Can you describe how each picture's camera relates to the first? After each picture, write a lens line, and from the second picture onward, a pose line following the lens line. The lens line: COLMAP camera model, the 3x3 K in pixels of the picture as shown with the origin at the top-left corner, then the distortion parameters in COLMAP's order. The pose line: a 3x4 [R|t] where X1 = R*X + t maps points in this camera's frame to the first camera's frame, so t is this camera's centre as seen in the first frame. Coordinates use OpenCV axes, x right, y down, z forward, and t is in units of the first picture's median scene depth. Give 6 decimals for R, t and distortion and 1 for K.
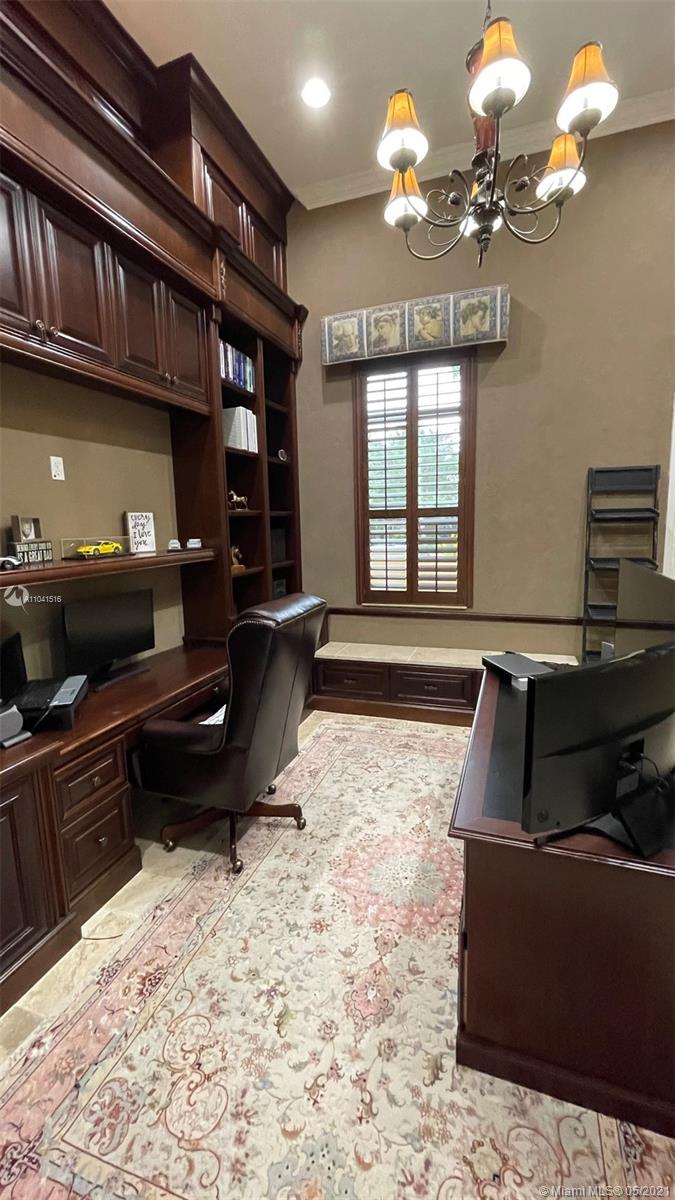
lens RADIAL K [[484.5, 0, 338.0], [0, 484.5, 591.8], [0, 0, 1]] dist [0.000956, 0.000522]
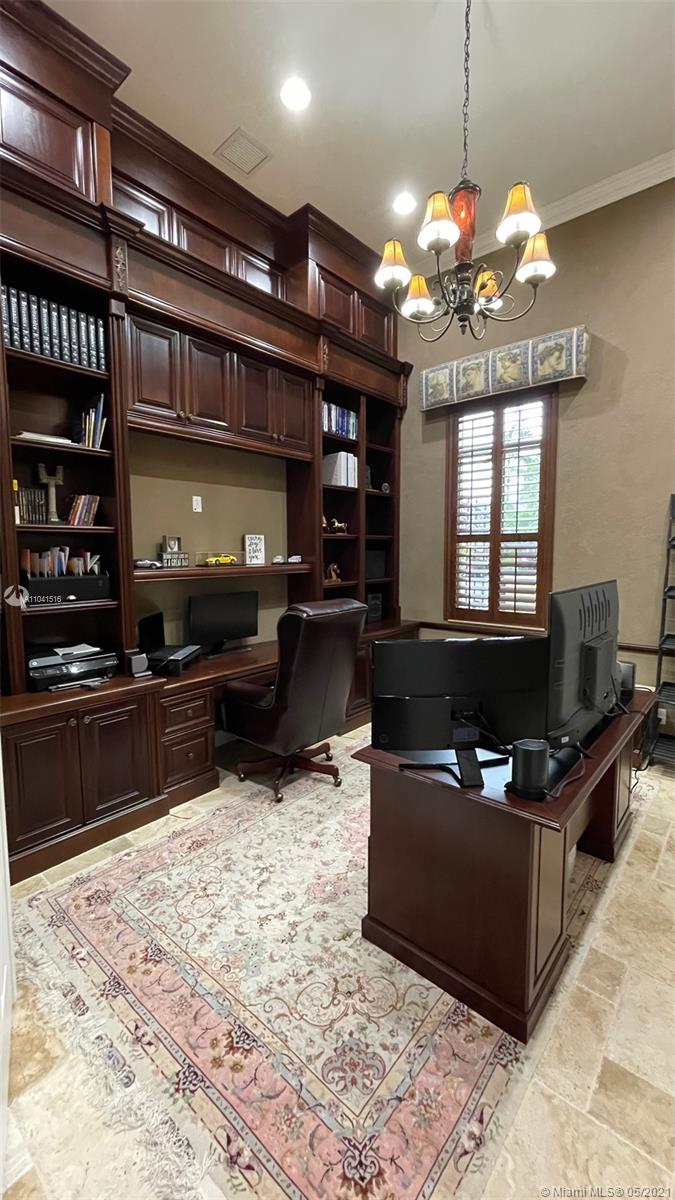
lens RADIAL K [[480.8, 0, 334.6], [0, 480.8, 591.3], [0, 0, 1]] dist [0.010472, -0.004011]
pose [[0.933033, 0.051773, -0.356046, 0.253912], [-0.070013, 0.996802, -0.038526, 0.026274], [0.352913, 0.060874, 0.933674, -0.147733]]
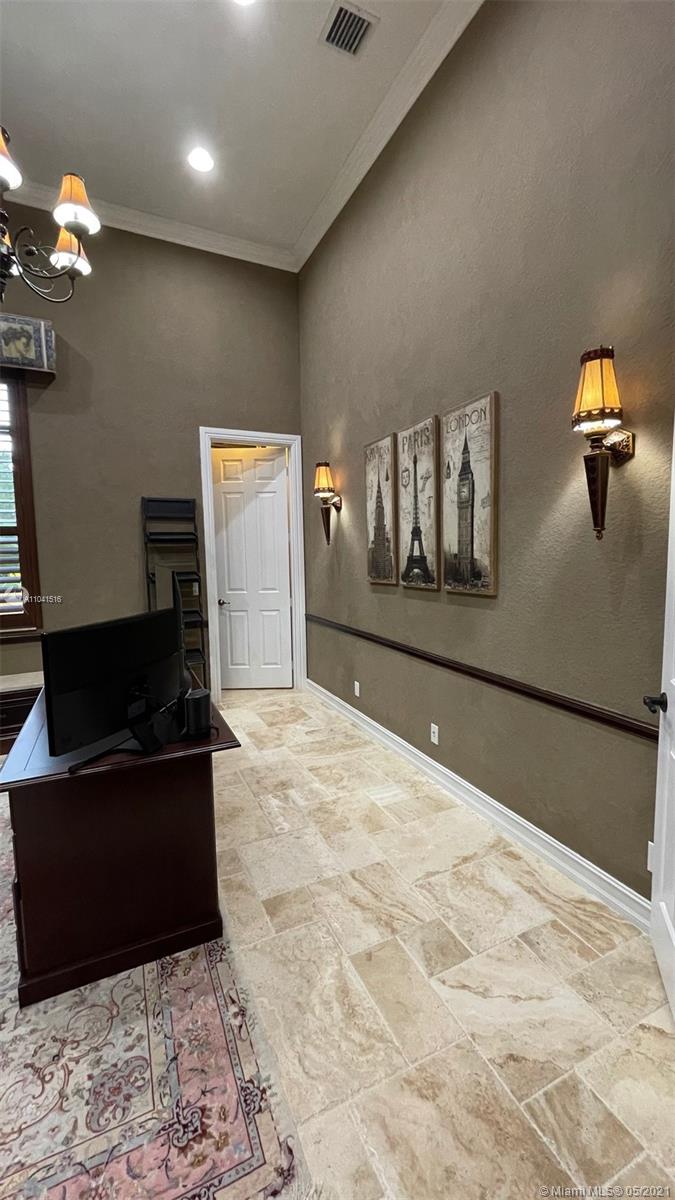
lens RADIAL K [[484.5, 0, 338.0], [0, 484.5, 591.8], [0, 0, 1]] dist [0.000956, 0.000522]
pose [[0.708597, -0.054296, 0.703522, 0.013149], [0.103337, 0.994270, -0.027348, 0.057025], [-0.698006, 0.092079, 0.710147, -0.155766]]
